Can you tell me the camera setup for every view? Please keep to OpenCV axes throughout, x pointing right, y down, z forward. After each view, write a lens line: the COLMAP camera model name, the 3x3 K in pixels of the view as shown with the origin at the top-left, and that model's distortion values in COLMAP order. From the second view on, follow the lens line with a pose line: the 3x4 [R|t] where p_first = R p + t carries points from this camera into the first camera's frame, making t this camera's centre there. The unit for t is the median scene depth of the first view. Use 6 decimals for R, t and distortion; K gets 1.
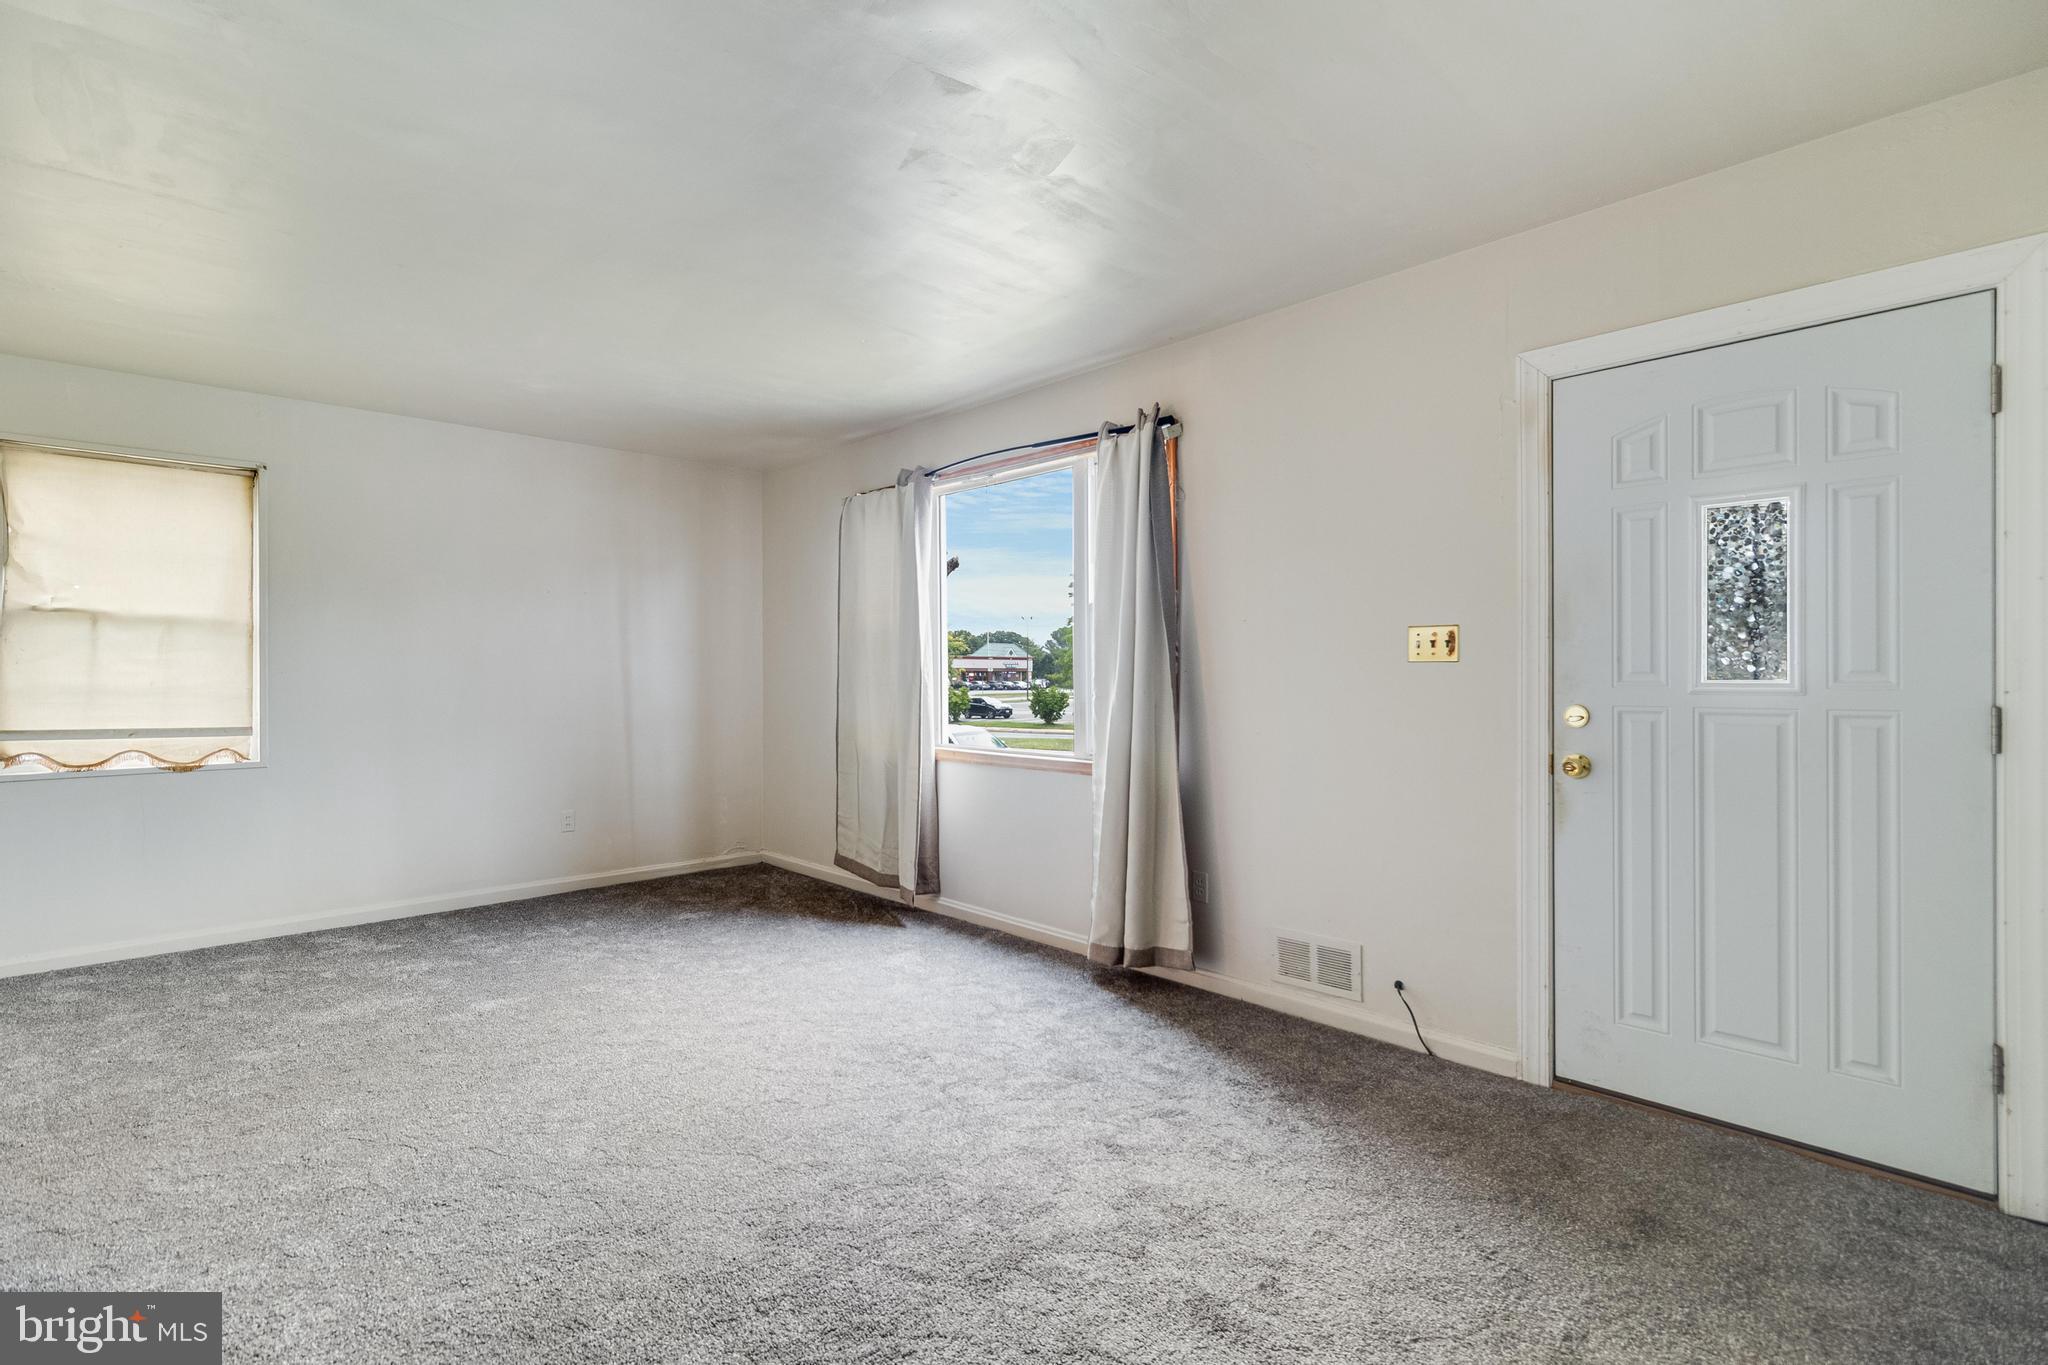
lens RADIAL K [[938.3, 0, 1021.5], [0, 938.3, 681.5], [0, 0, 1]] dist [-0.003280, 0.000847]
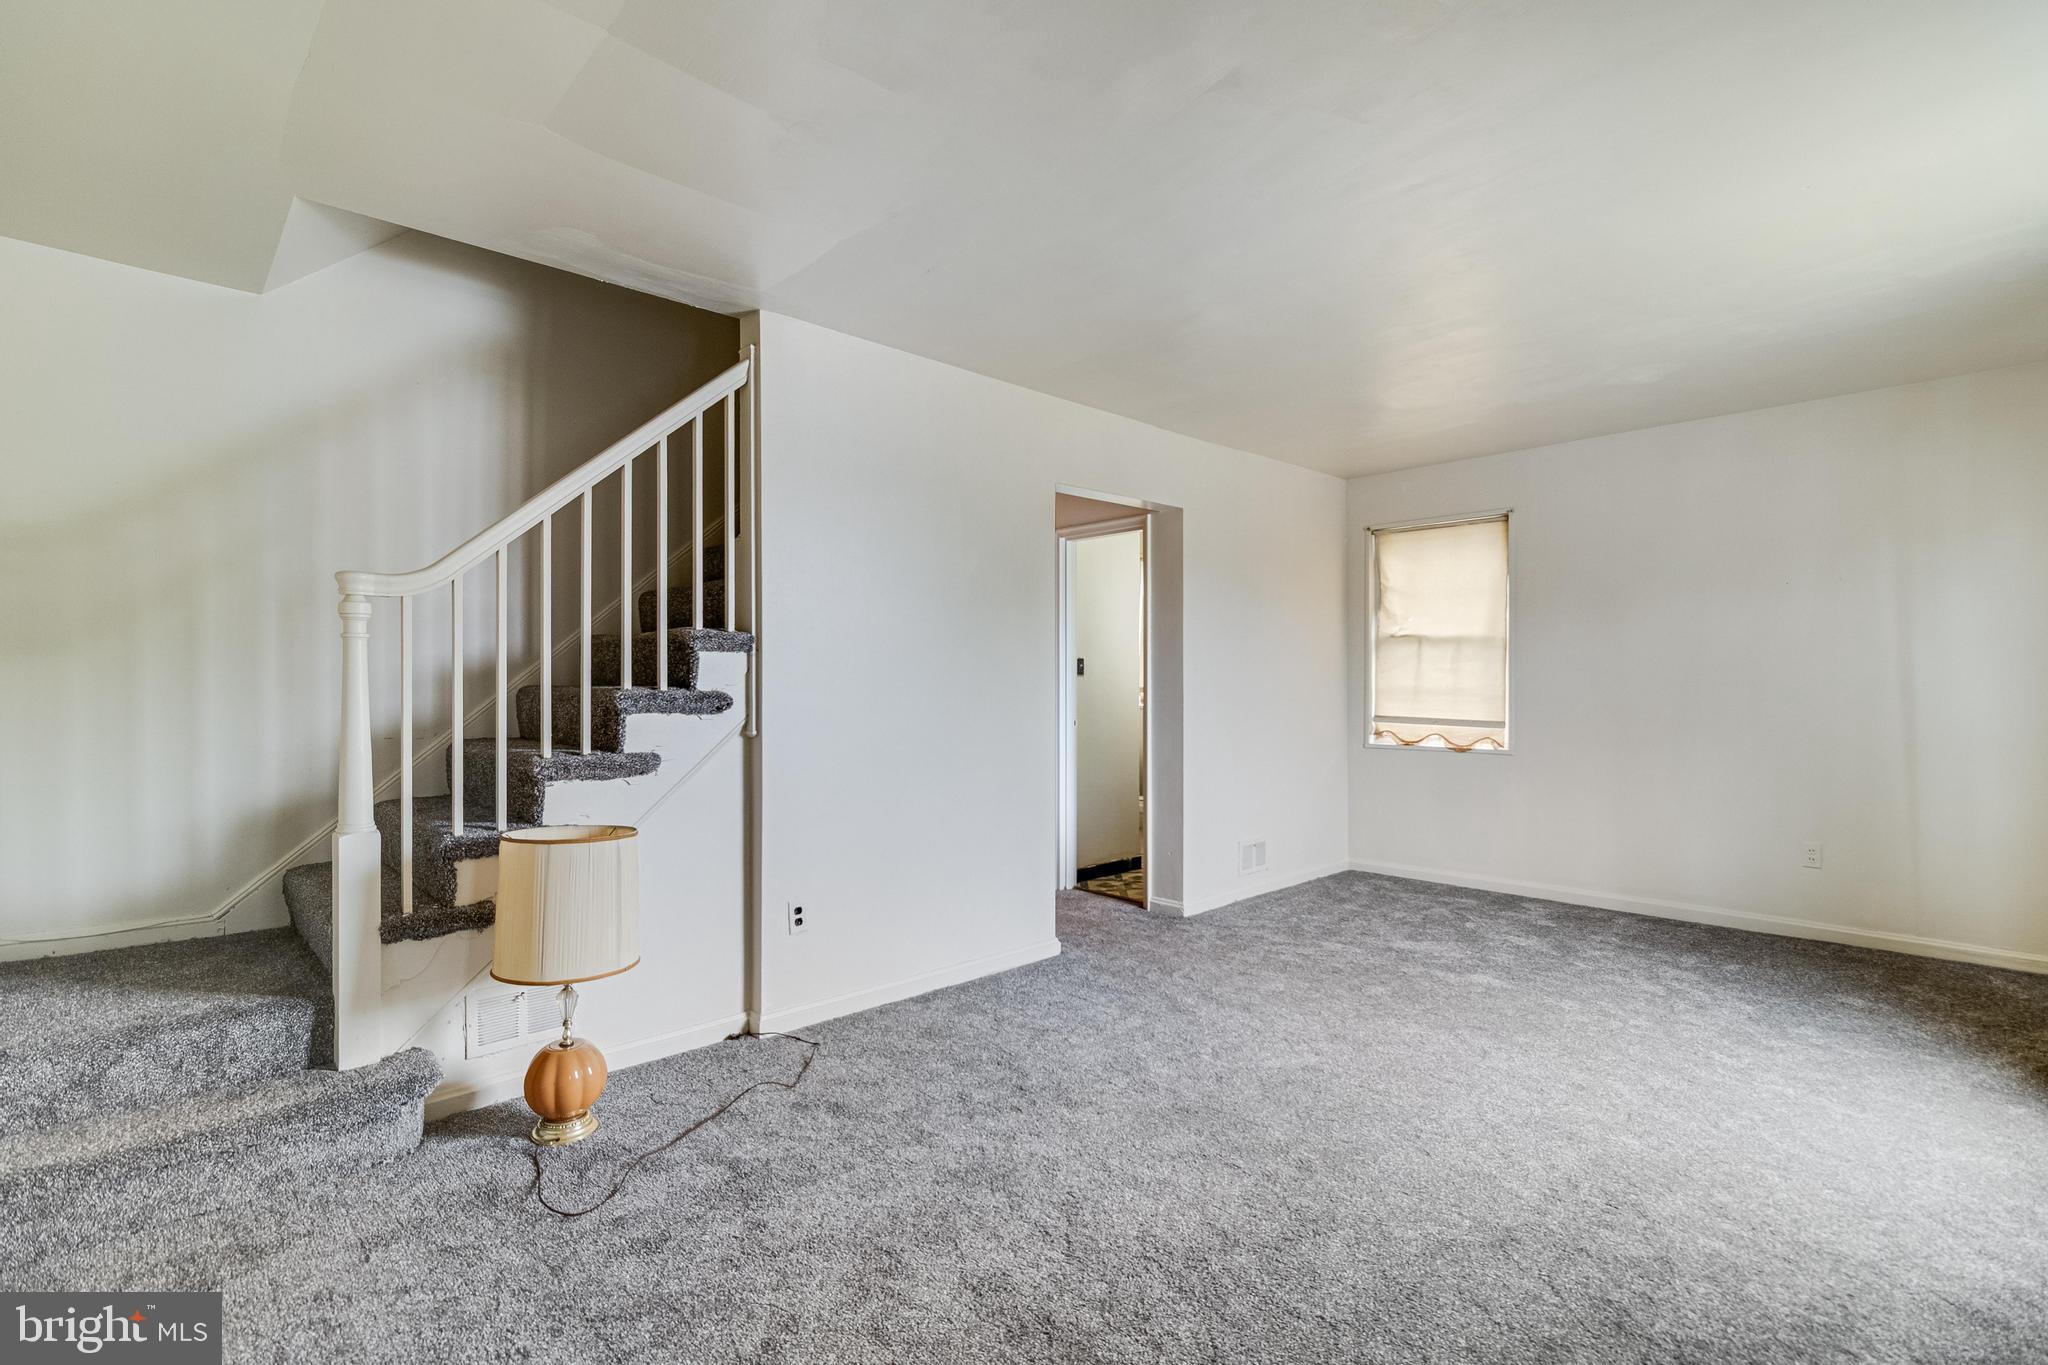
lens RADIAL K [[938.3, 0, 1026.5], [0, 938.3, 681.9], [0, 0, 1]] dist [-0.003280, 0.000847]
pose [[-0.015785, 0.000202, -0.999875, 0.468092], [-0.002115, 0.999998, 0.000235, -0.002912], [0.999873, 0.002119, -0.015784, 0.417306]]
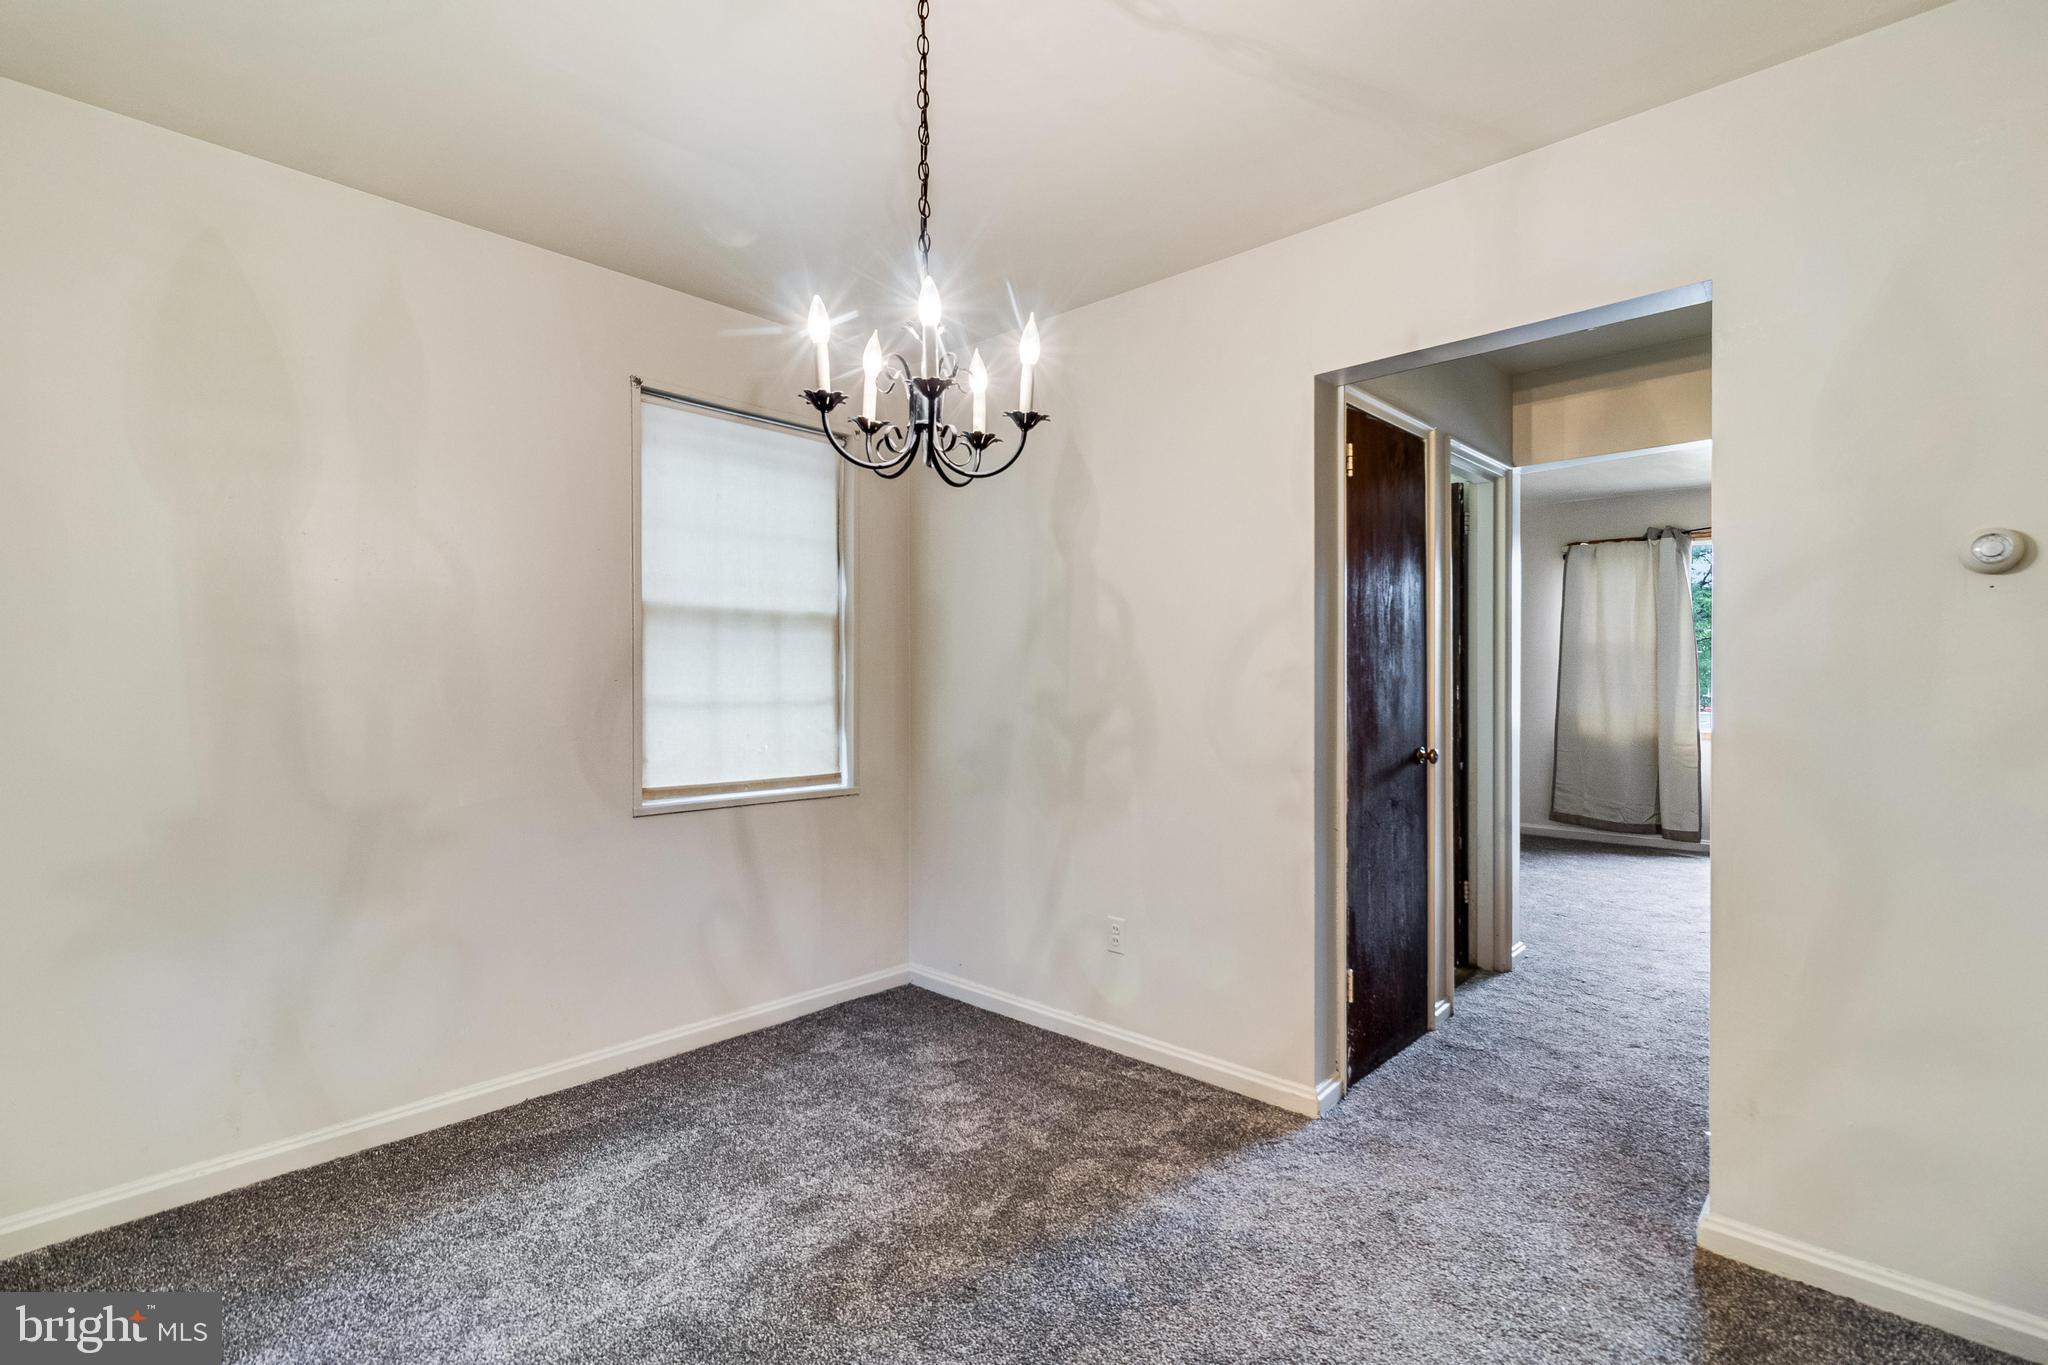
lens RADIAL K [[938.3, 0, 1023.2], [0, 938.3, 668.3], [0, 0, 1]] dist [-0.003280, 0.000847]
pose [[0.998717, 0.000172, 0.050634, -1.309569], [0.000338, 0.999949, -0.010073, -0.008110], [-0.050634, 0.010077, 0.998666, -0.375538]]
